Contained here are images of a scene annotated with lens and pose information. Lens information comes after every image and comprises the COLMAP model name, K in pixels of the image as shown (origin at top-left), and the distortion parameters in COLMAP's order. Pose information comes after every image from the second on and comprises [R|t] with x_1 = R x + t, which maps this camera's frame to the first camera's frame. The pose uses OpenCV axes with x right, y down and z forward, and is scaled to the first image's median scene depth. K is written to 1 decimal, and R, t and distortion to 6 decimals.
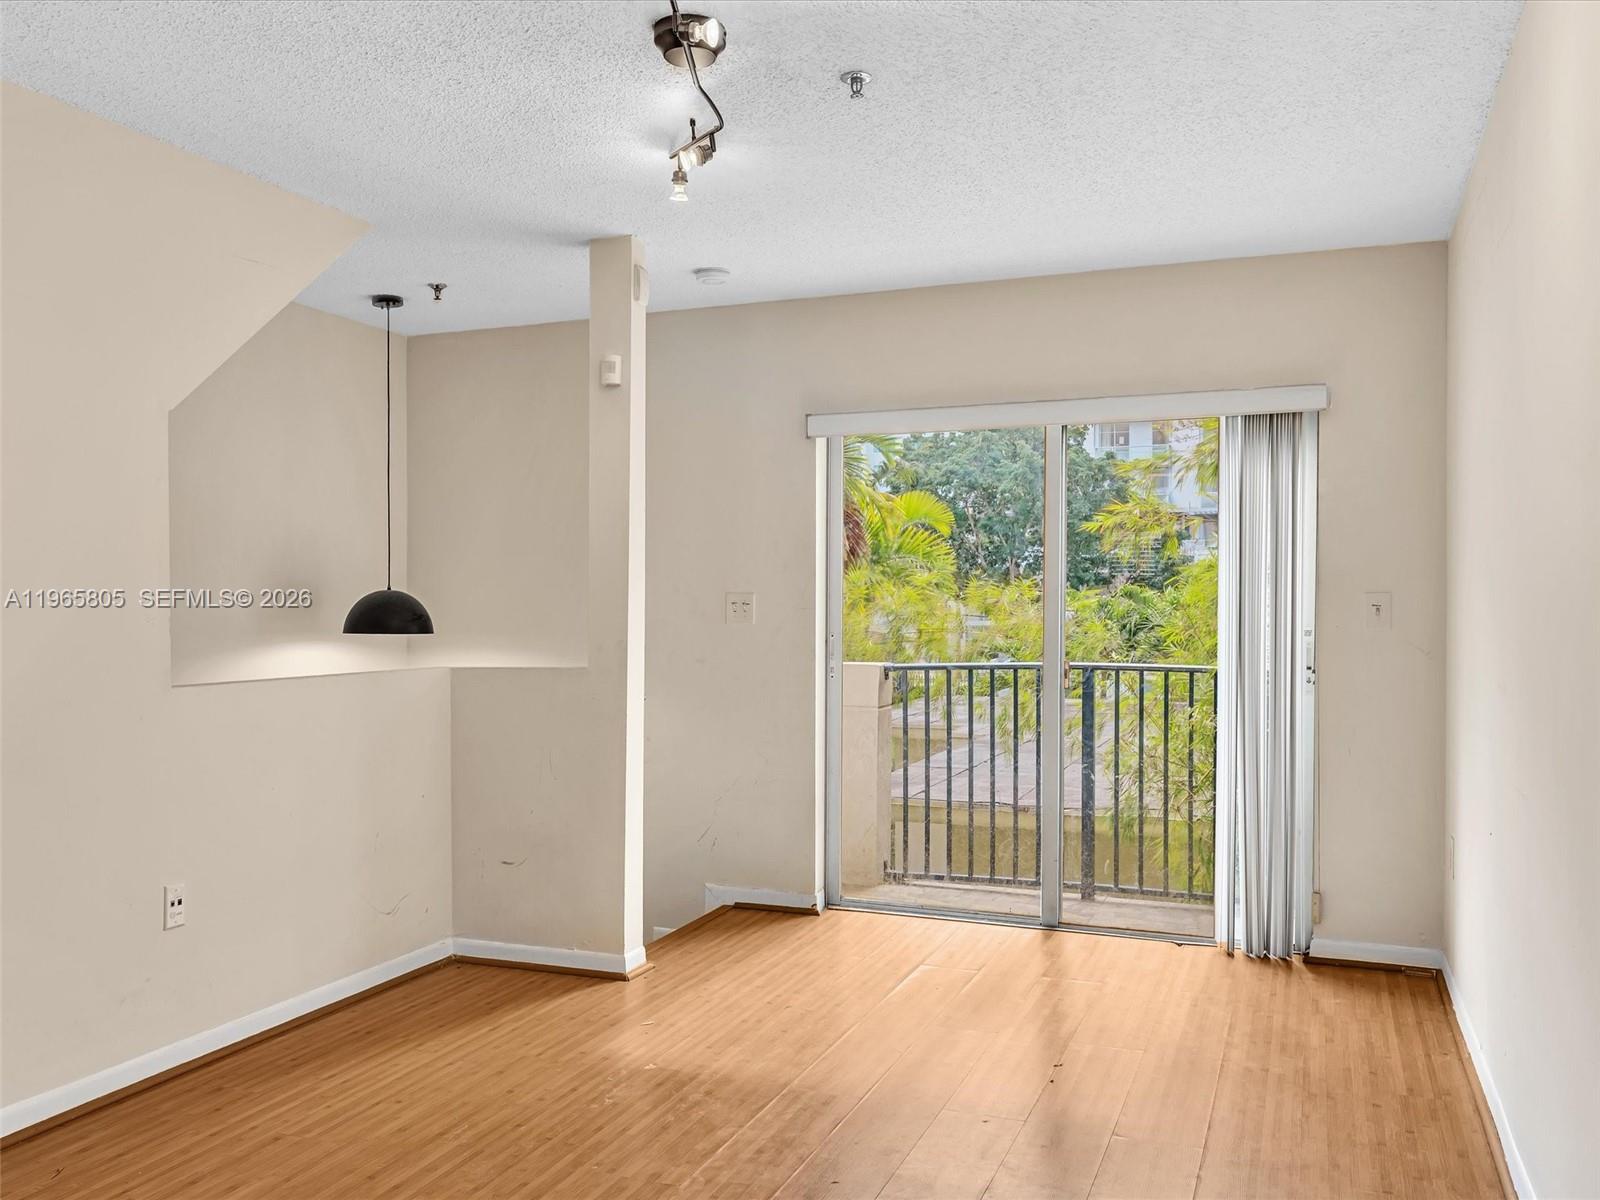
lens RADIAL K [[1387.0, 0, 797.4], [0, 1387.0, 625.2], [0, 0, 1]] dist [-0.000827, 0.008688]
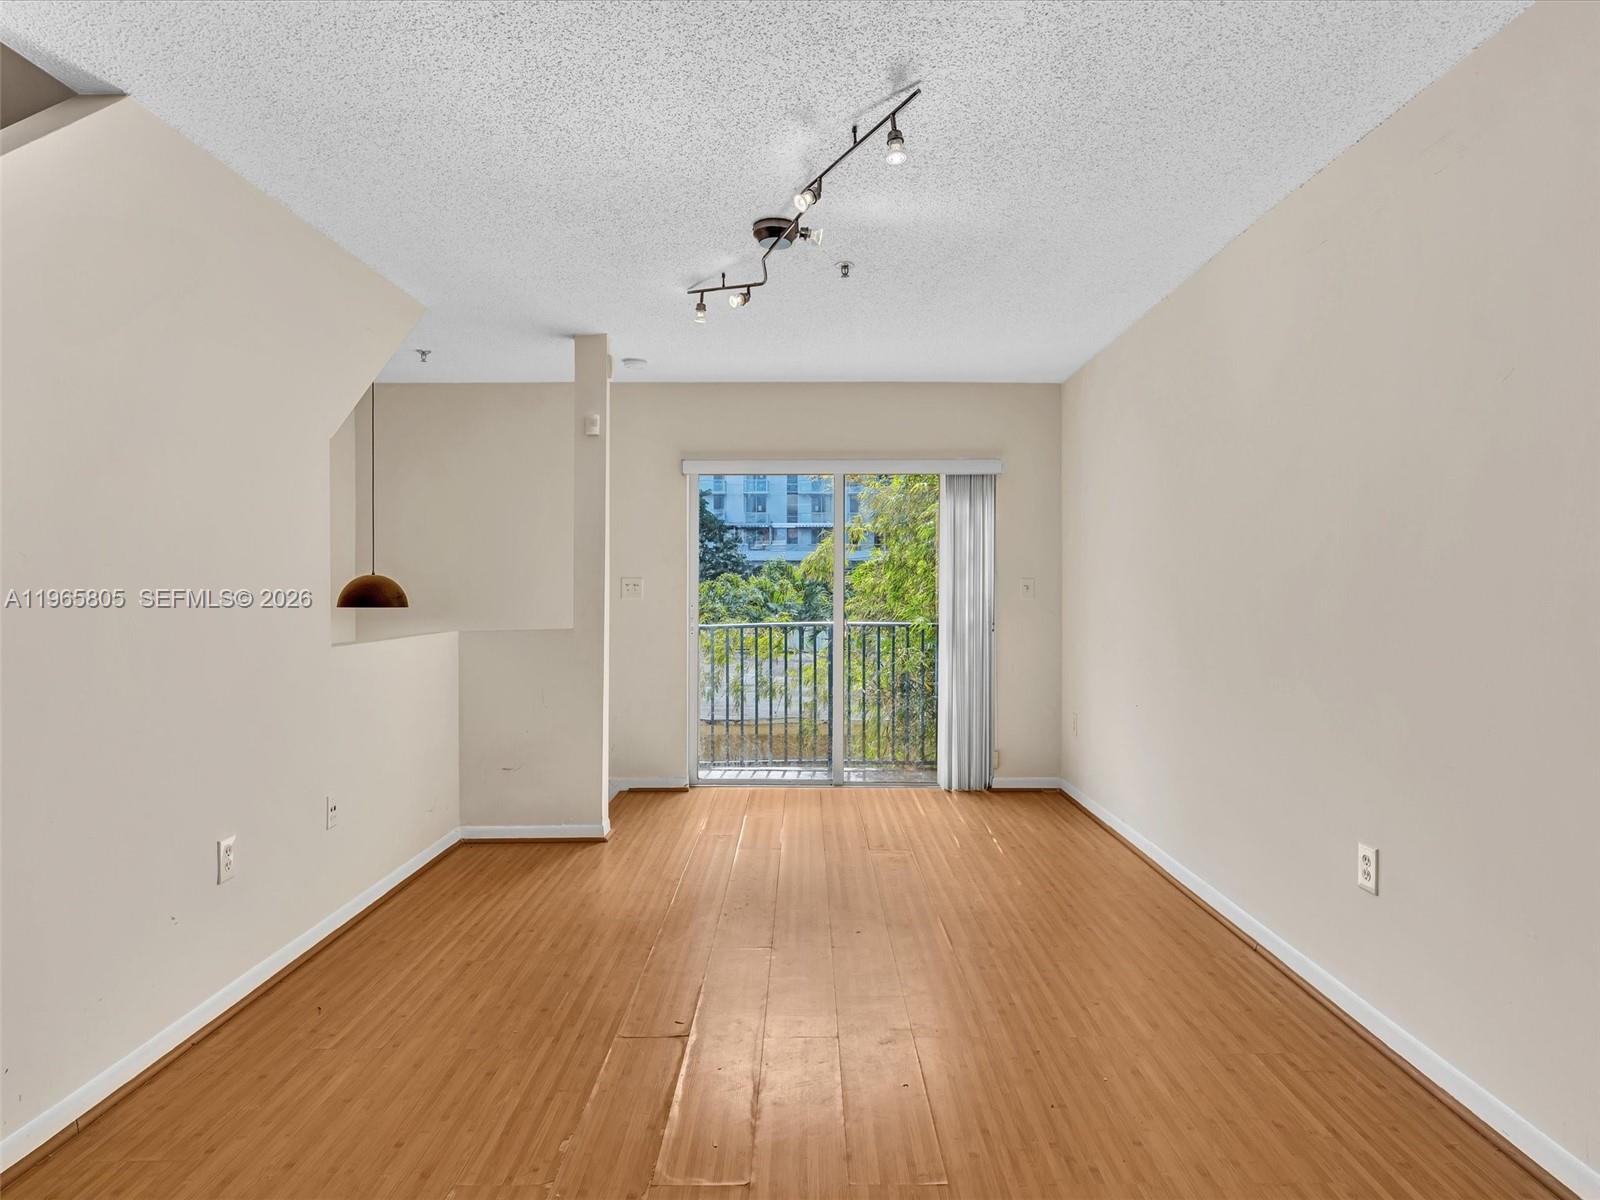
lens RADIAL K [[990.4, 0, 800.0], [0, 990.4, 600.0], [0, 0, 1]] dist [0.005629, 0.000901]
pose [[0.919229, -0.006010, 0.393677, -0.331995], [0.006708, 0.999977, -0.000397, 0.002256], [-0.393666, 0.003006, 0.919249, -0.042373]]
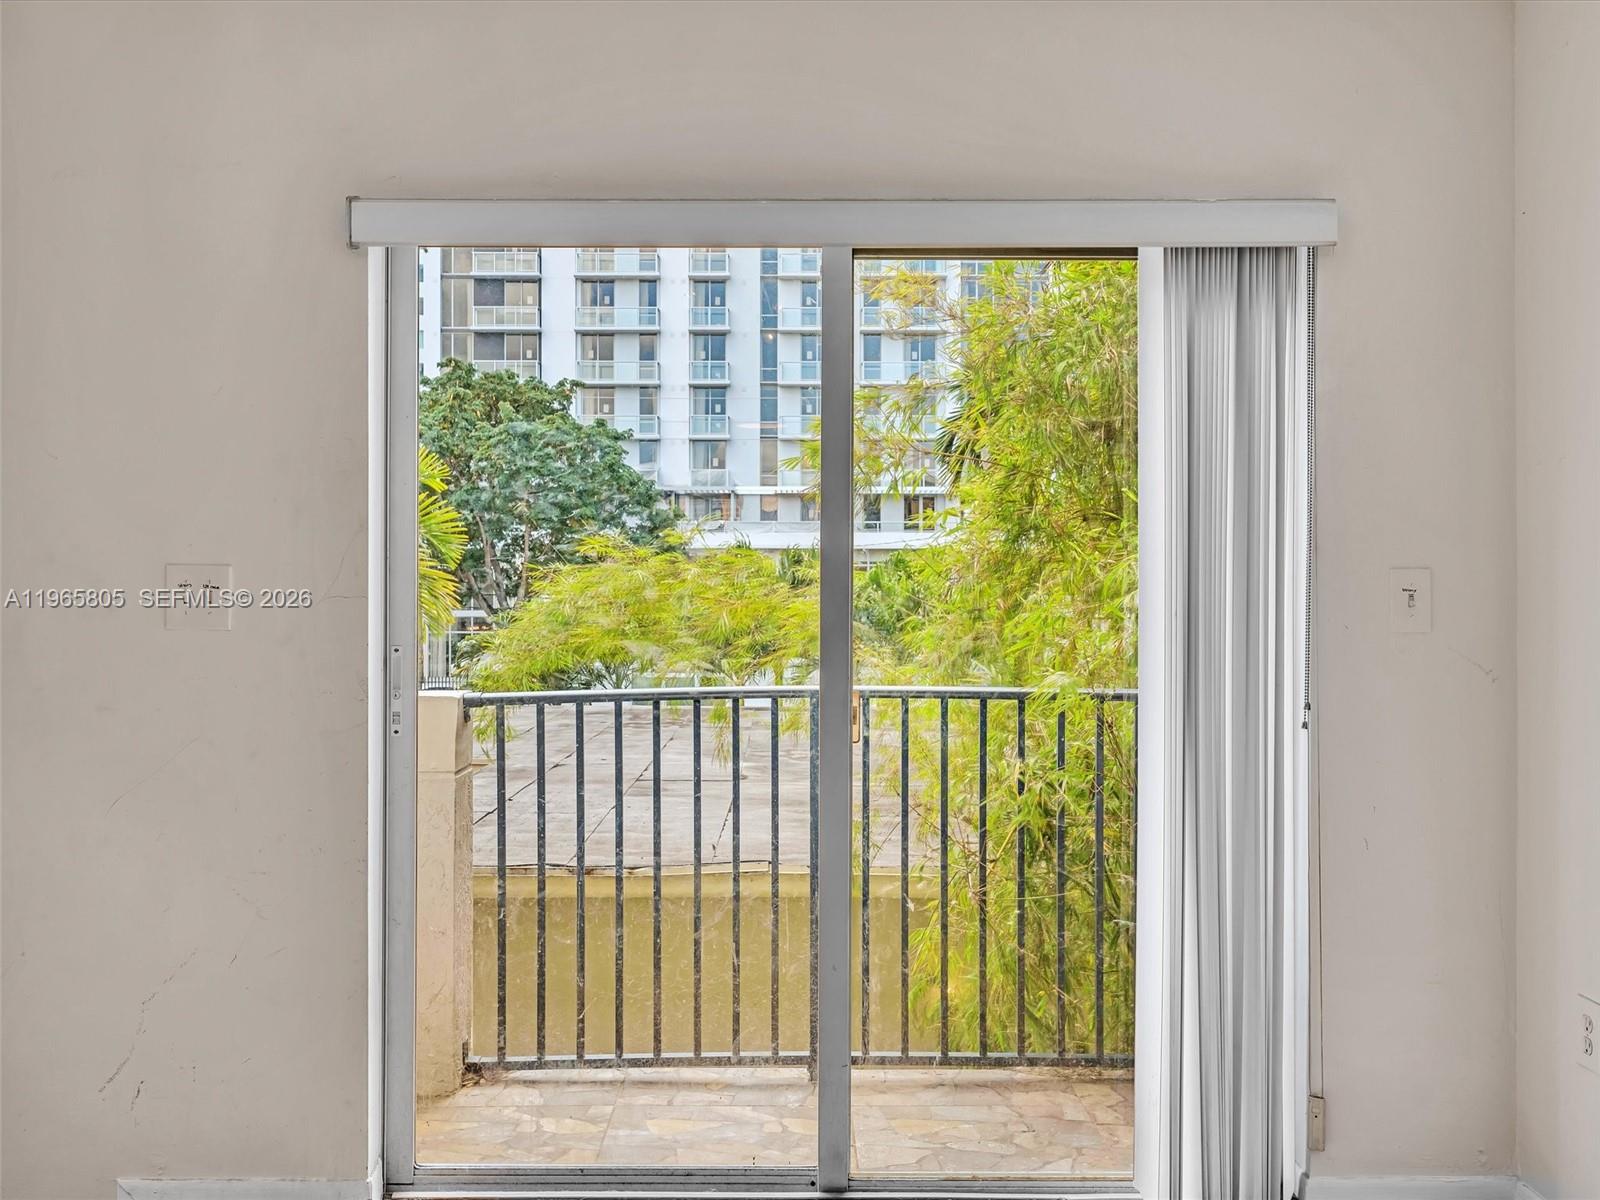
lens RADIAL K [[1387.0, 0, 797.4], [0, 1387.0, 625.2], [0, 0, 1]] dist [-0.000827, 0.008688]
pose [[0.918111, -0.008755, 0.396226, -0.044443], [0.005188, 0.999936, 0.010075, -0.006371], [-0.396288, -0.007195, 0.918098, 0.548591]]
